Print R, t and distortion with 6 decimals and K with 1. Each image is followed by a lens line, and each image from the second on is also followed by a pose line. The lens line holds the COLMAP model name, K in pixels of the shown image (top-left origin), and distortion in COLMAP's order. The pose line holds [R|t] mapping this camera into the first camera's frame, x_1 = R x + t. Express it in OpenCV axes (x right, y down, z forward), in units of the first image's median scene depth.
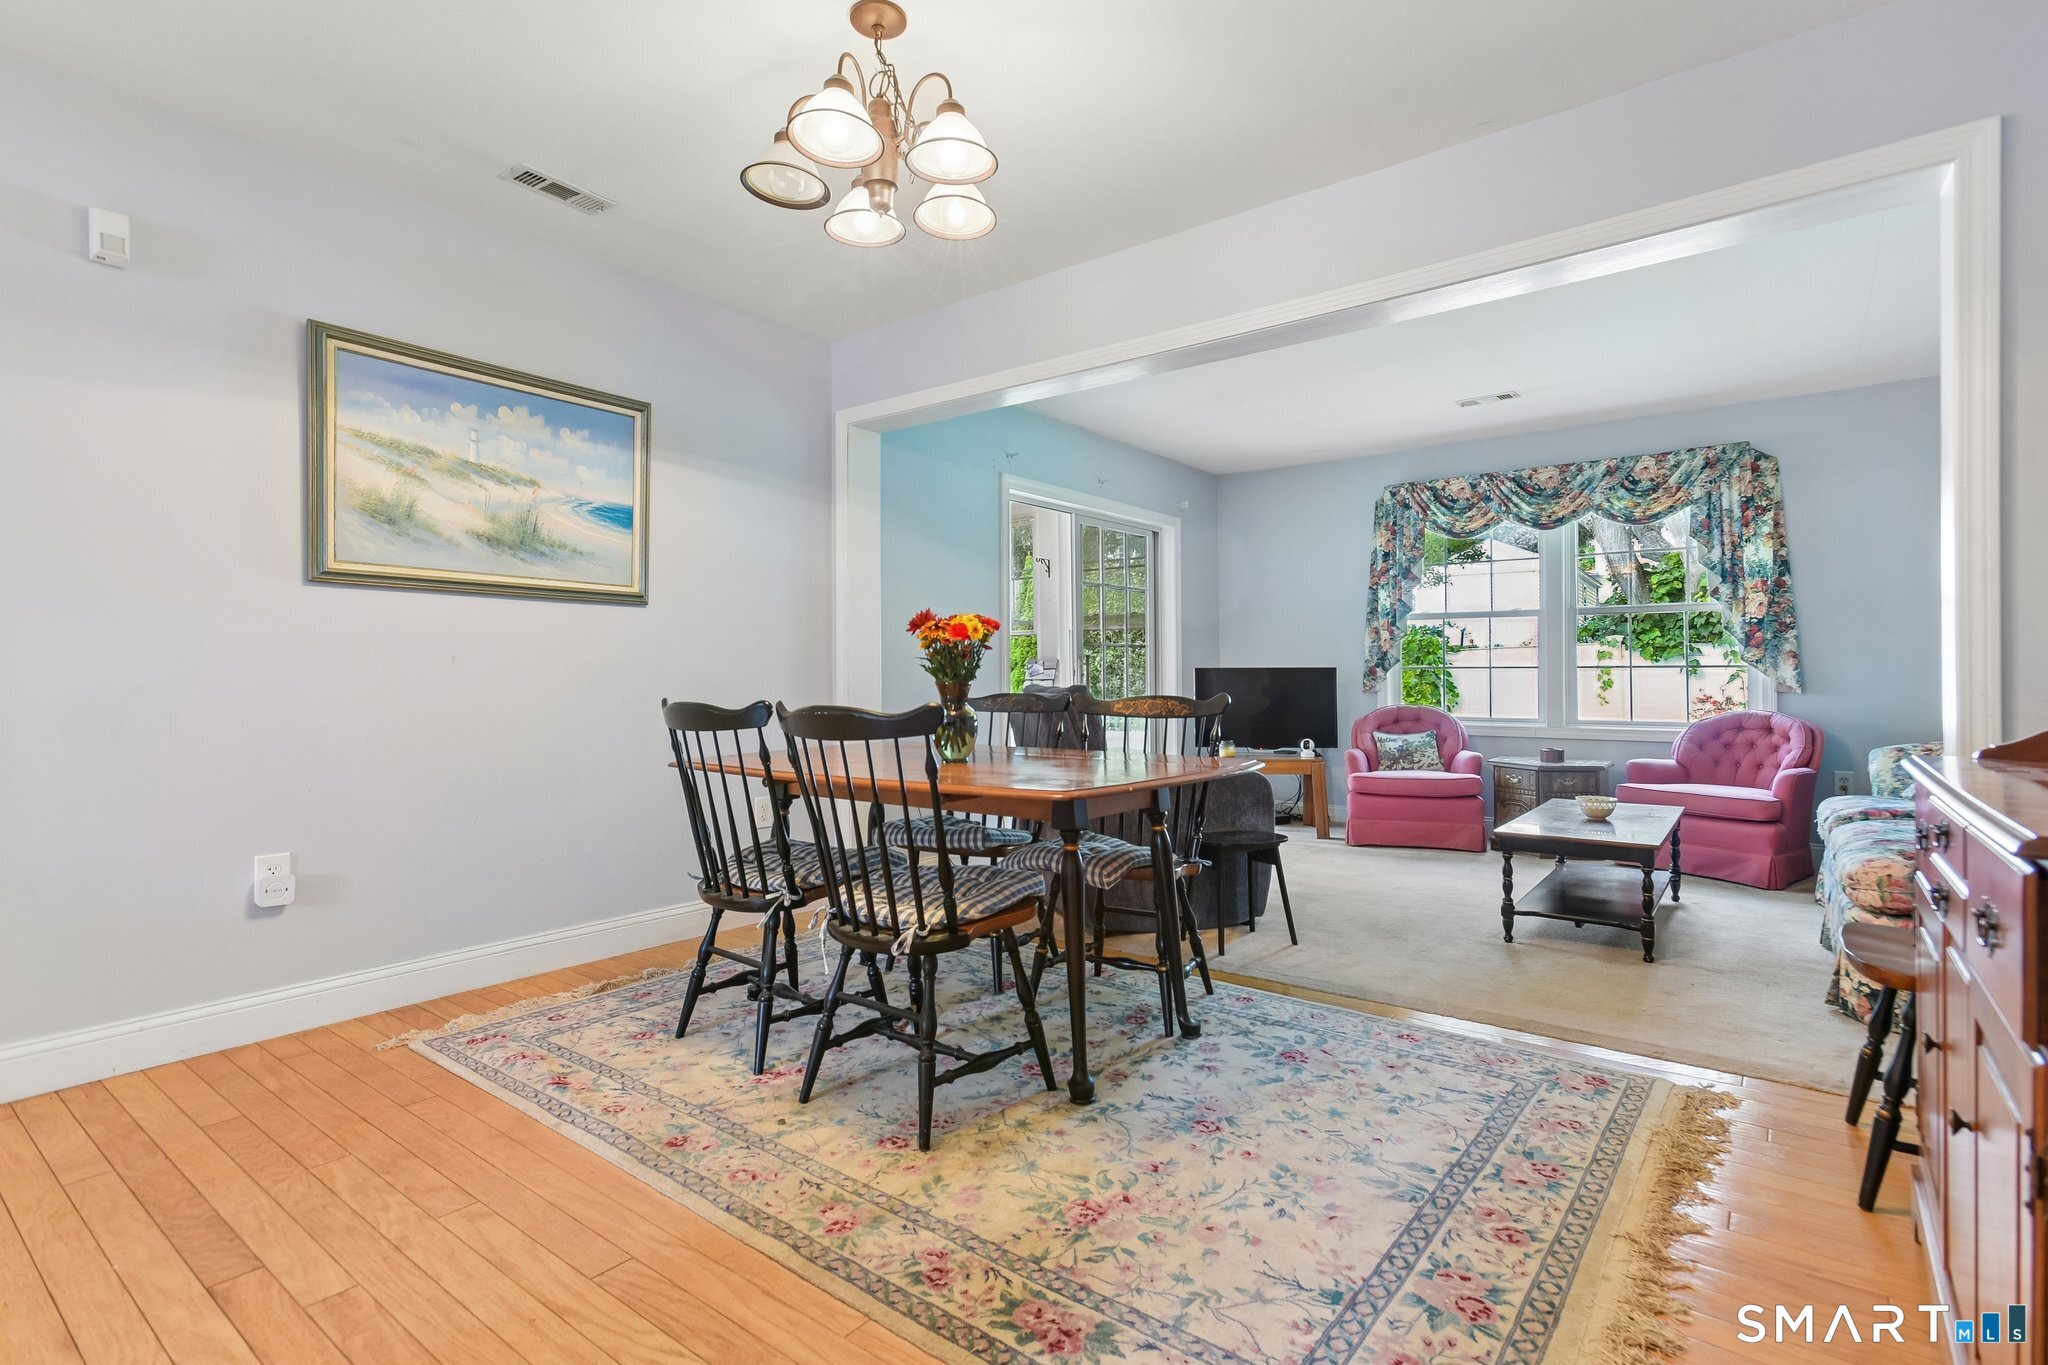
lens RADIAL K [[980.9, 0, 1023.2], [0, 980.9, 659.4], [0, 0, 1]] dist [0.004440, 0.008149]
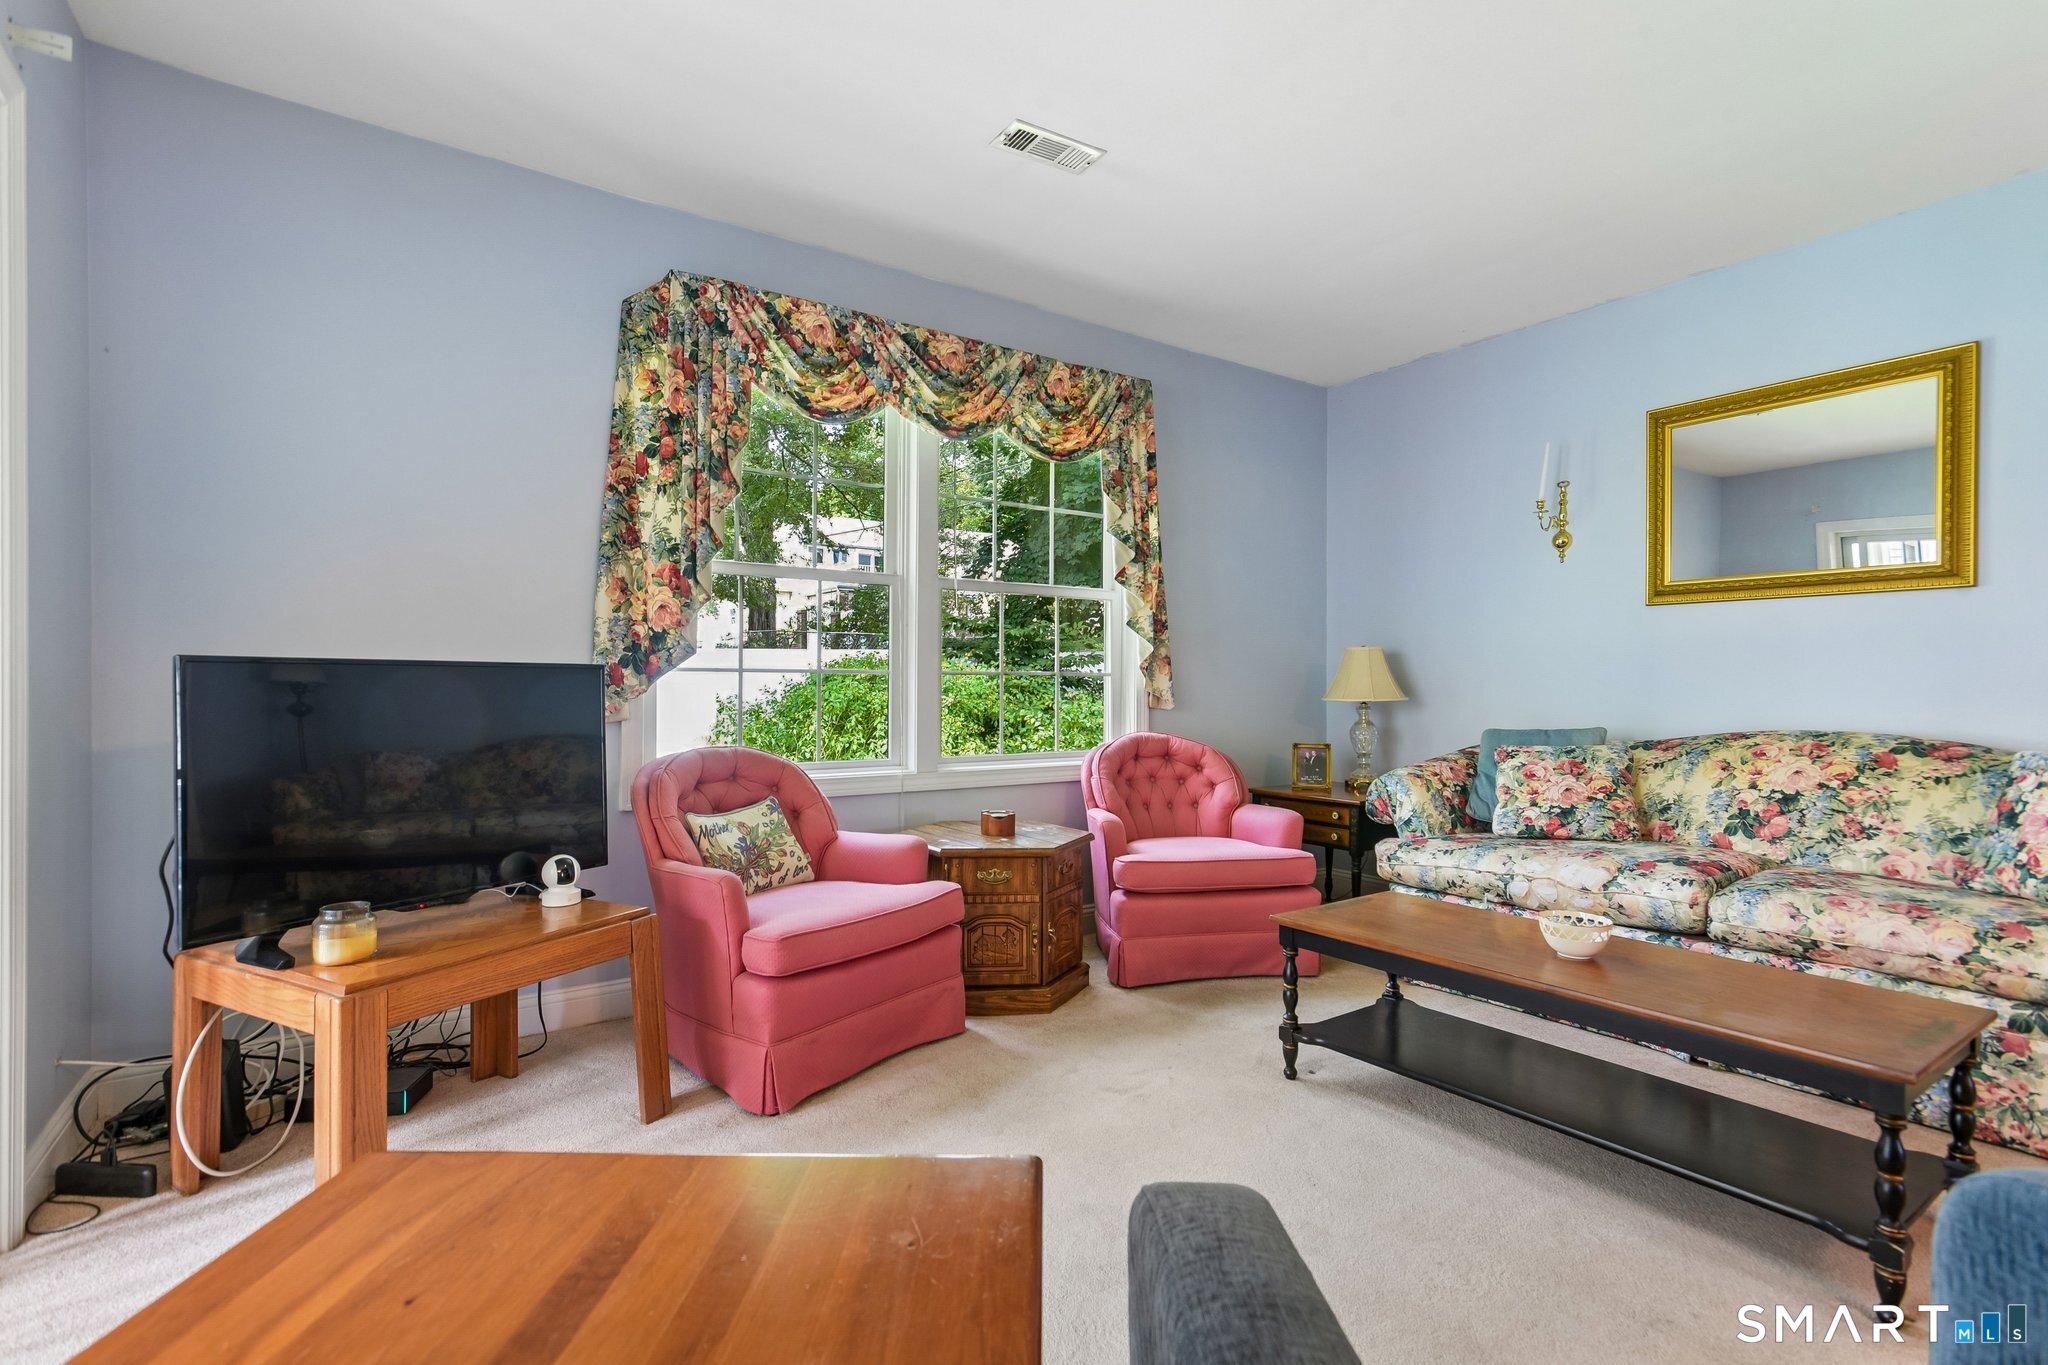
lens RADIAL K [[980.9, 0, 1024.3], [0, 980.9, 678.8], [0, 0, 1]] dist [0.004440, 0.008149]
pose [[0.295853, 0.005850, 0.955216, -0.018248], [-0.020890, 0.999782, 0.000348, 0.011362], [-0.955005, -0.020058, 0.295910, 0.826356]]
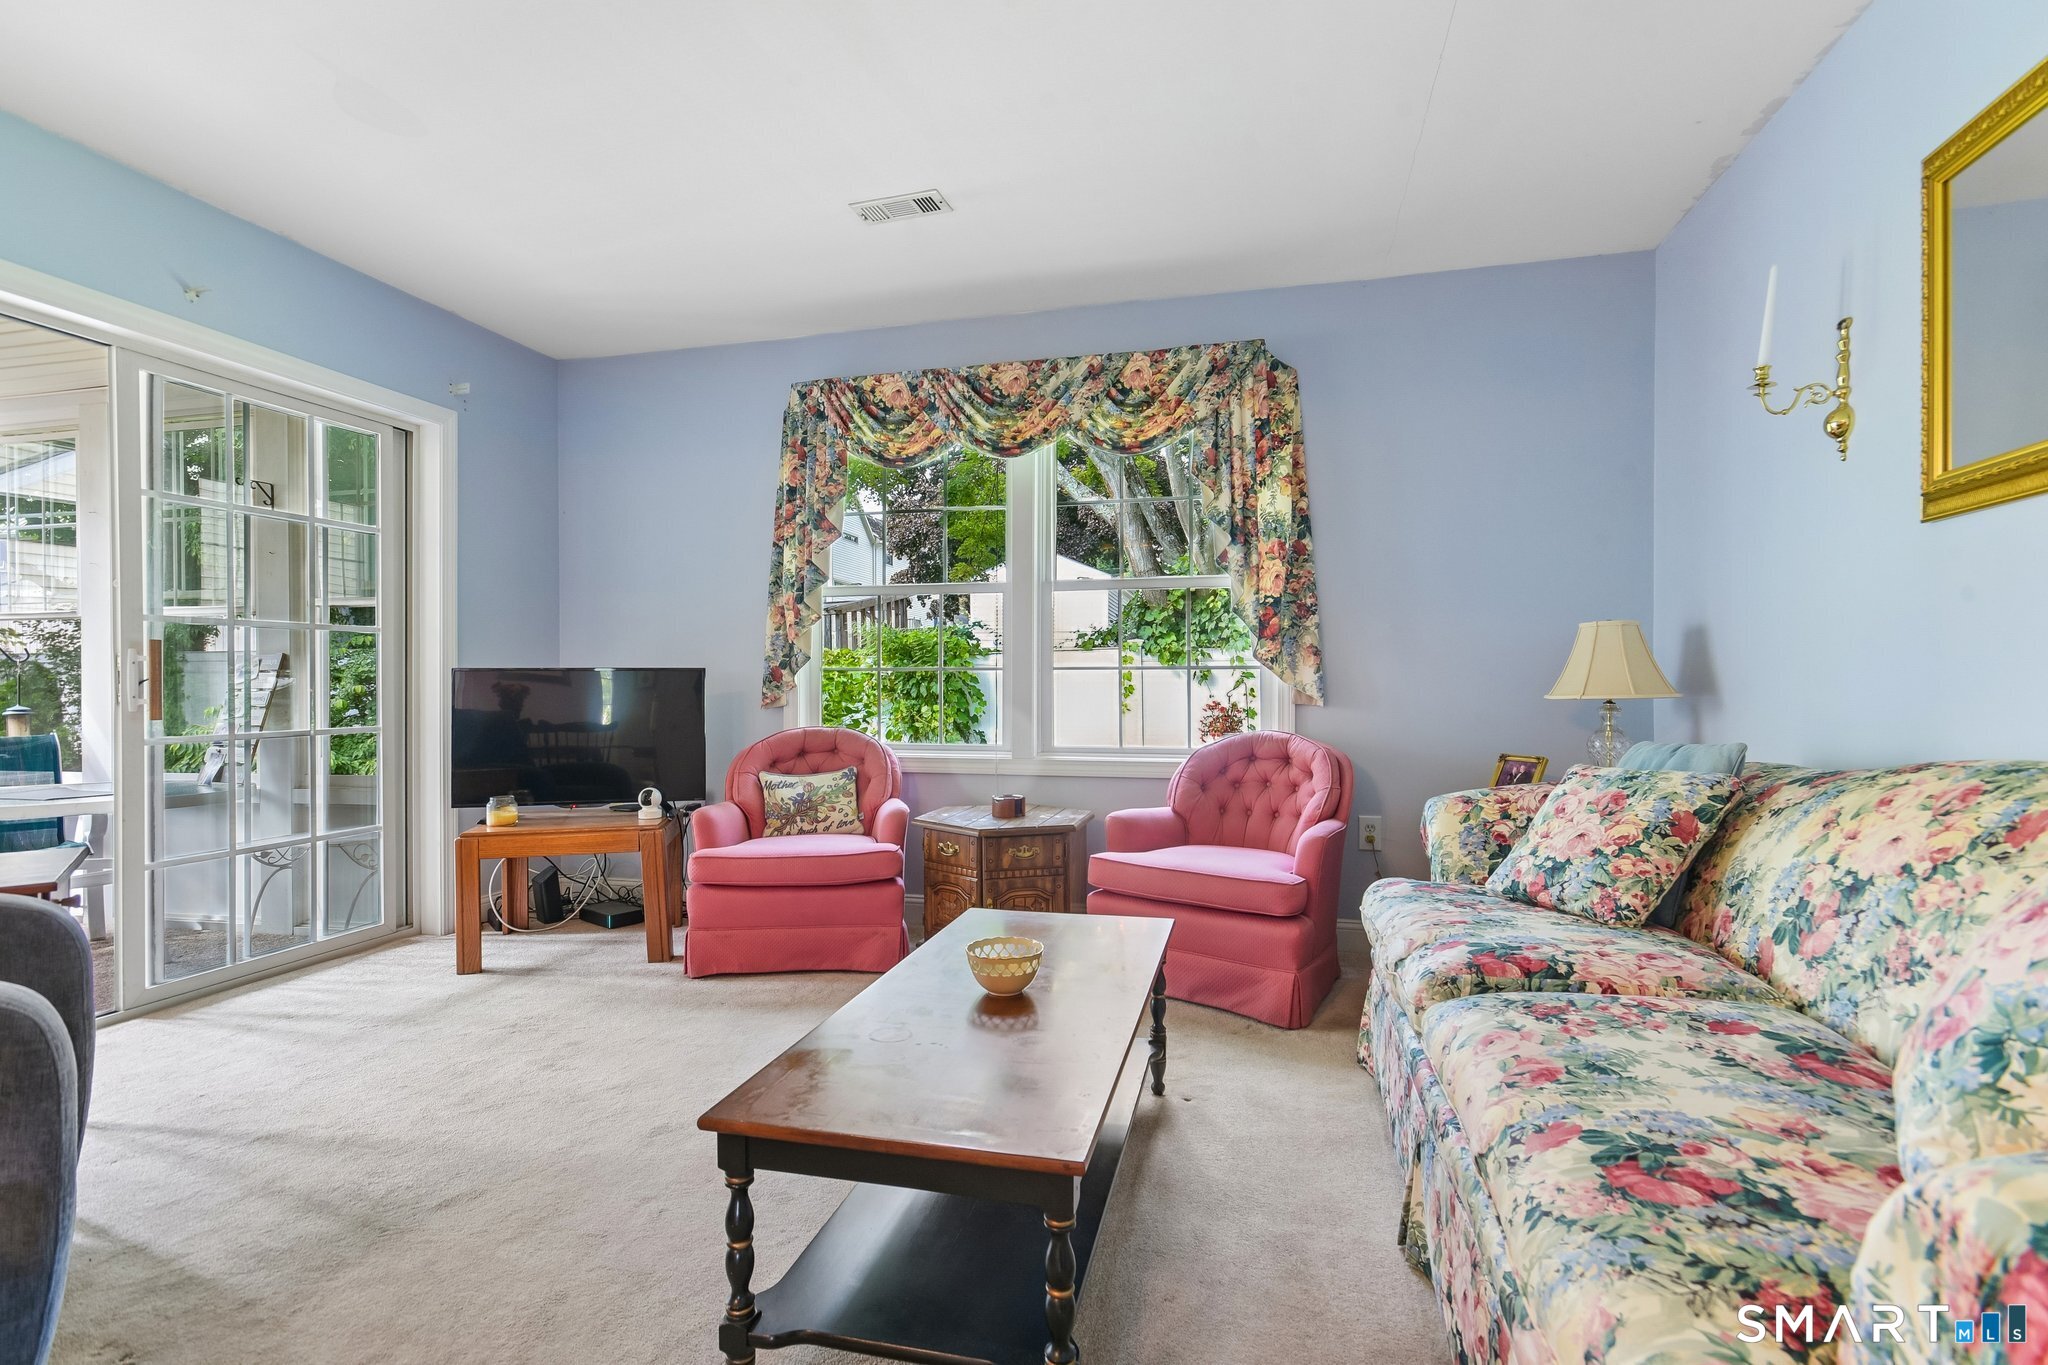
lens RADIAL K [[980.9, 0, 1014.4], [0, 980.9, 674.9], [0, 0, 1]] dist [0.004440, 0.008149]
pose [[0.919909, 0.001669, 0.392128, 0.295824], [-0.005383, 0.999950, 0.008372, 0.007250], [-0.392095, -0.009812, 0.919872, 0.420010]]
